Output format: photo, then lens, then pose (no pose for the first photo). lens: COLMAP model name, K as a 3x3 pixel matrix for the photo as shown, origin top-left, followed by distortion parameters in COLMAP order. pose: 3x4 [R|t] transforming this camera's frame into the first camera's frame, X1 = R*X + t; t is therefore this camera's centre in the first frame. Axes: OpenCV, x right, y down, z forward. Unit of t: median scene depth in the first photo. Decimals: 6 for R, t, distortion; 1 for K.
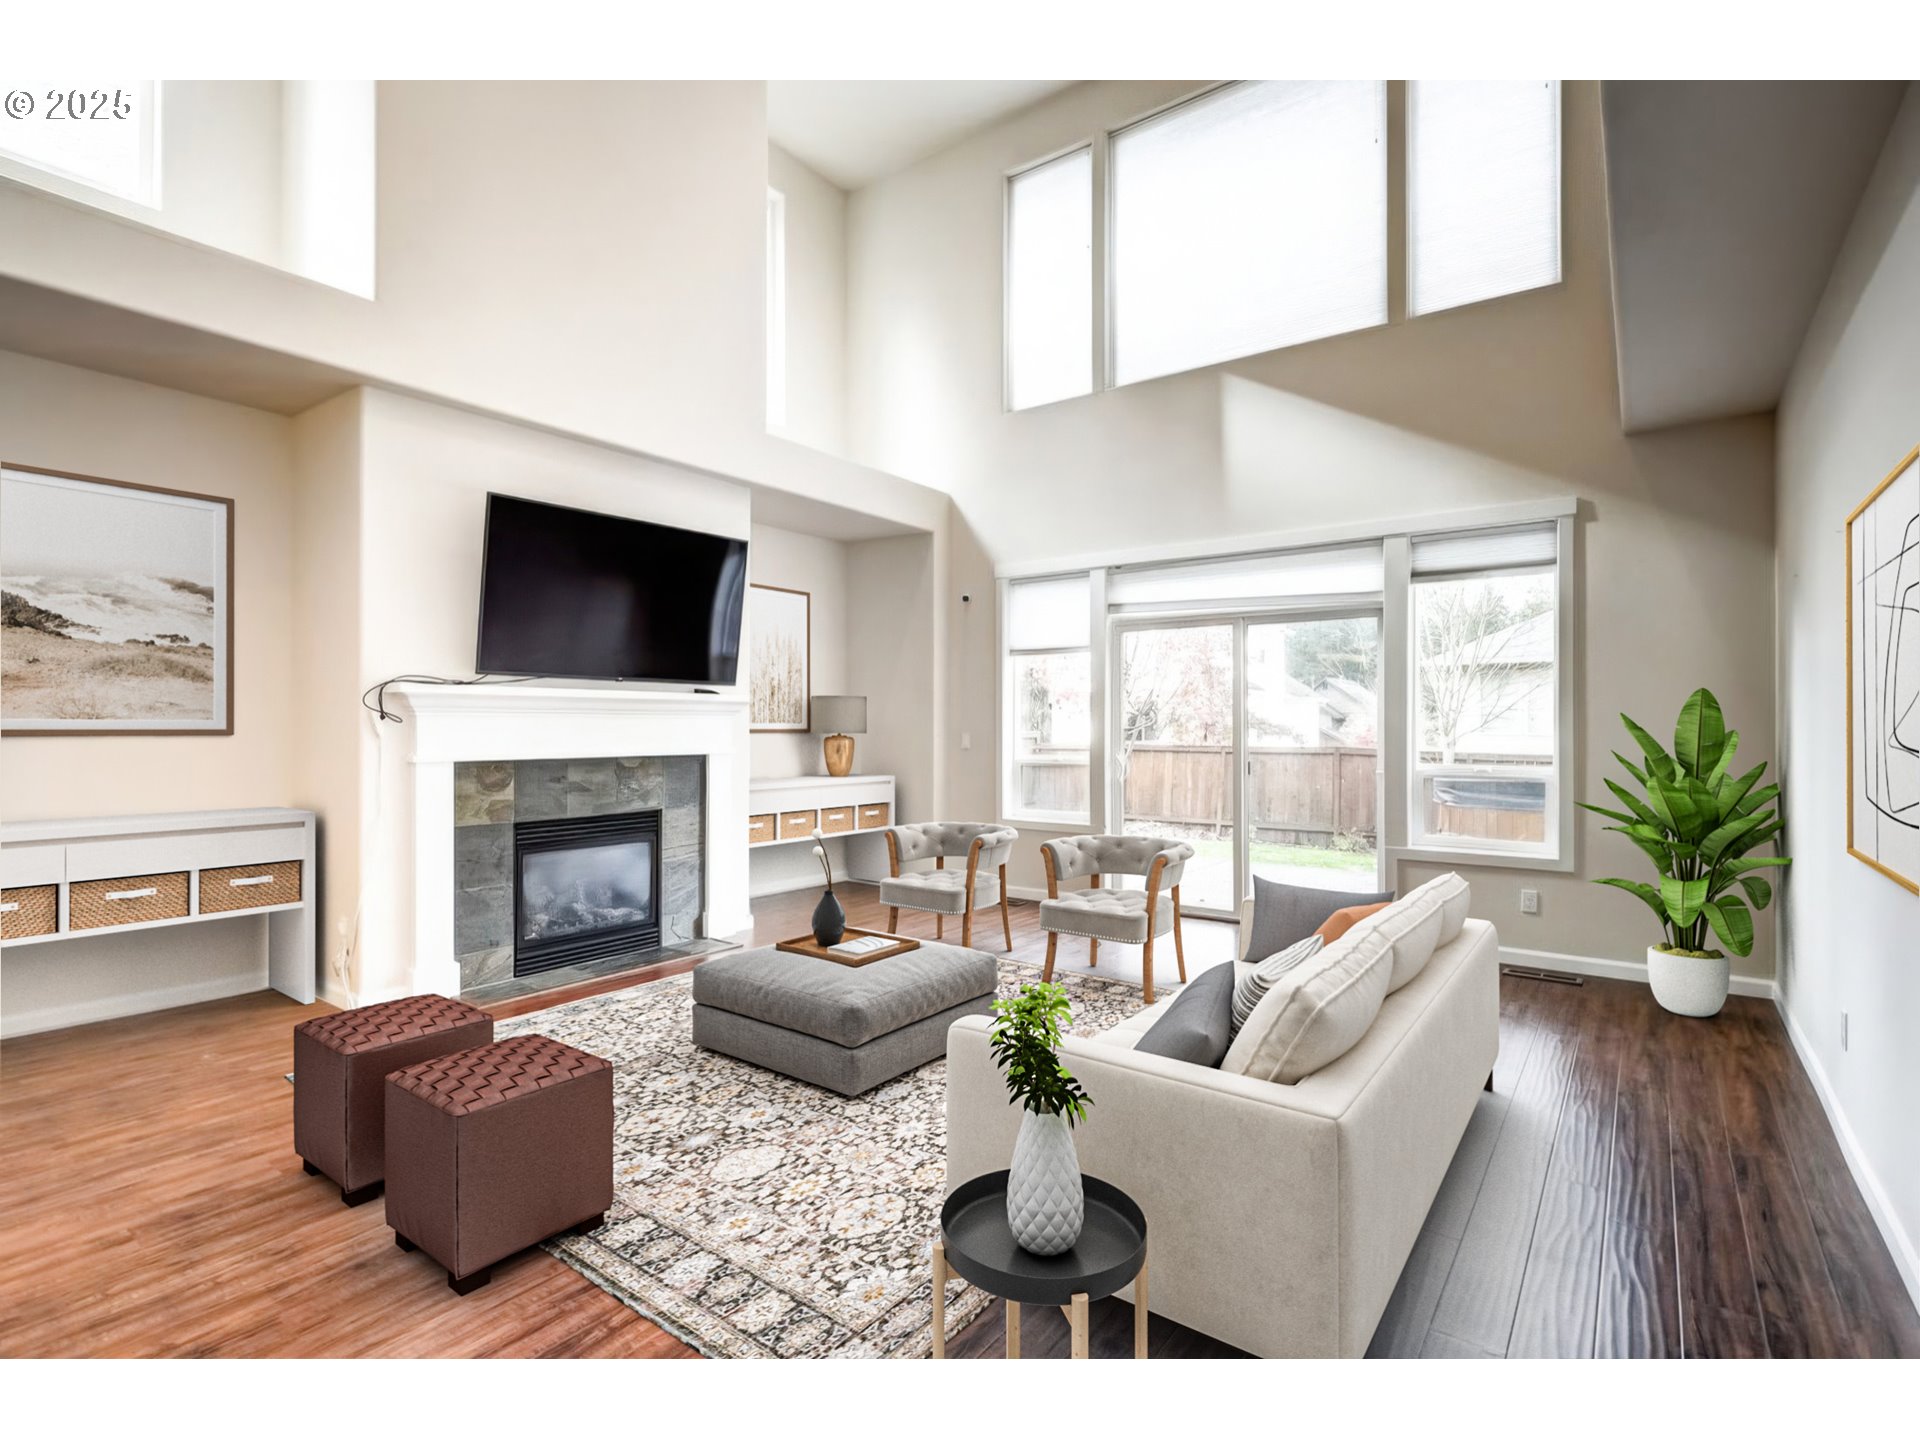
lens RADIAL K [[950.5, 0, 960.0], [0, 950.5, 720.0], [0, 0, 1]] dist [-0.000268, 0.000098]
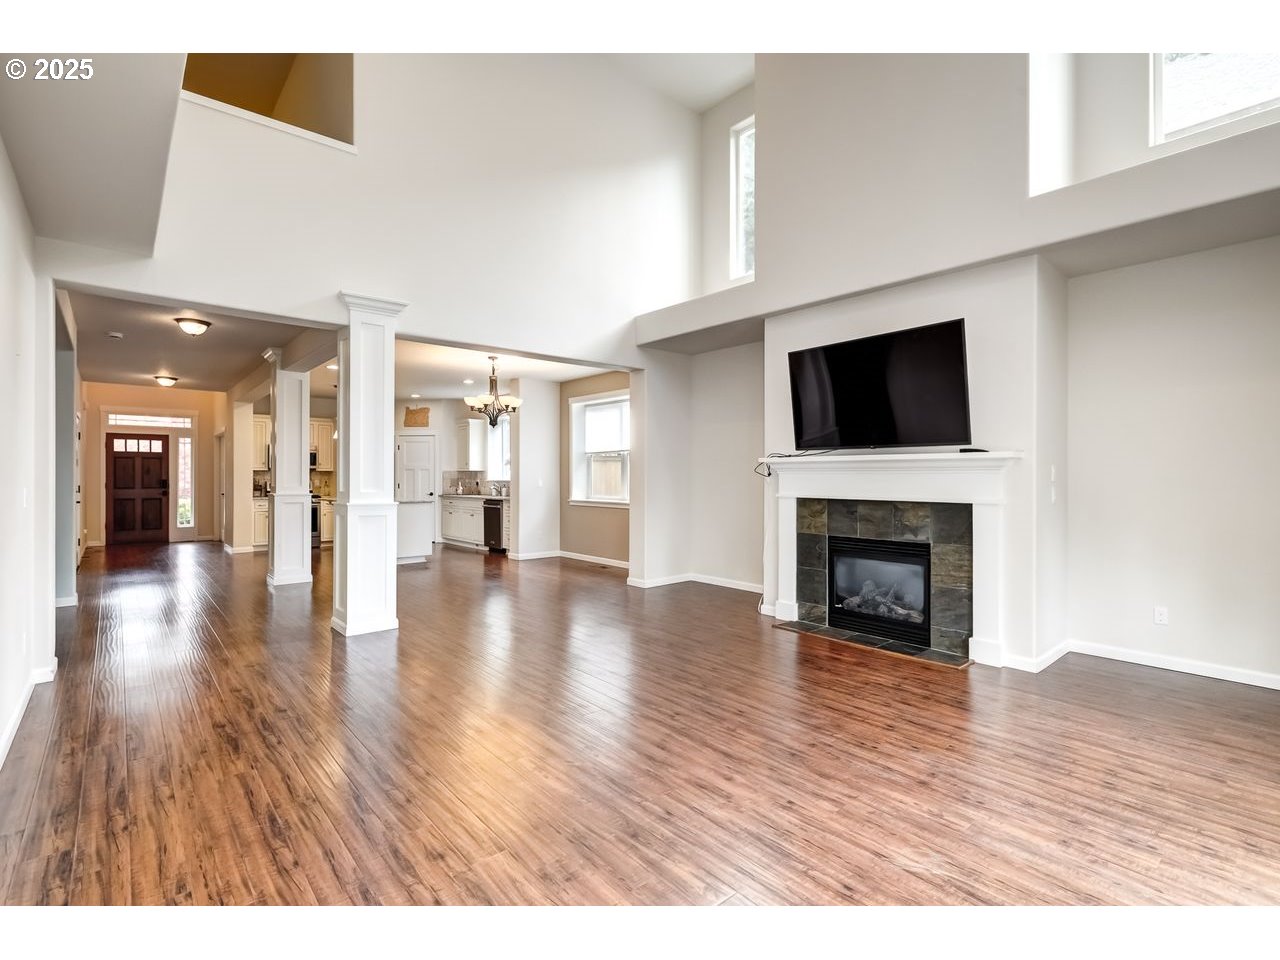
lens RADIAL K [[616.5, 0, 640.0], [0, 616.5, 480.0], [0, 0, 1]] dist [0.003695, 0.000500]
pose [[-0.236660, 0.003263, -0.971587, 0.656139], [0.005610, 0.999982, 0.001992, 0.003852], [0.971576, -0.004979, -0.236674, 0.879710]]
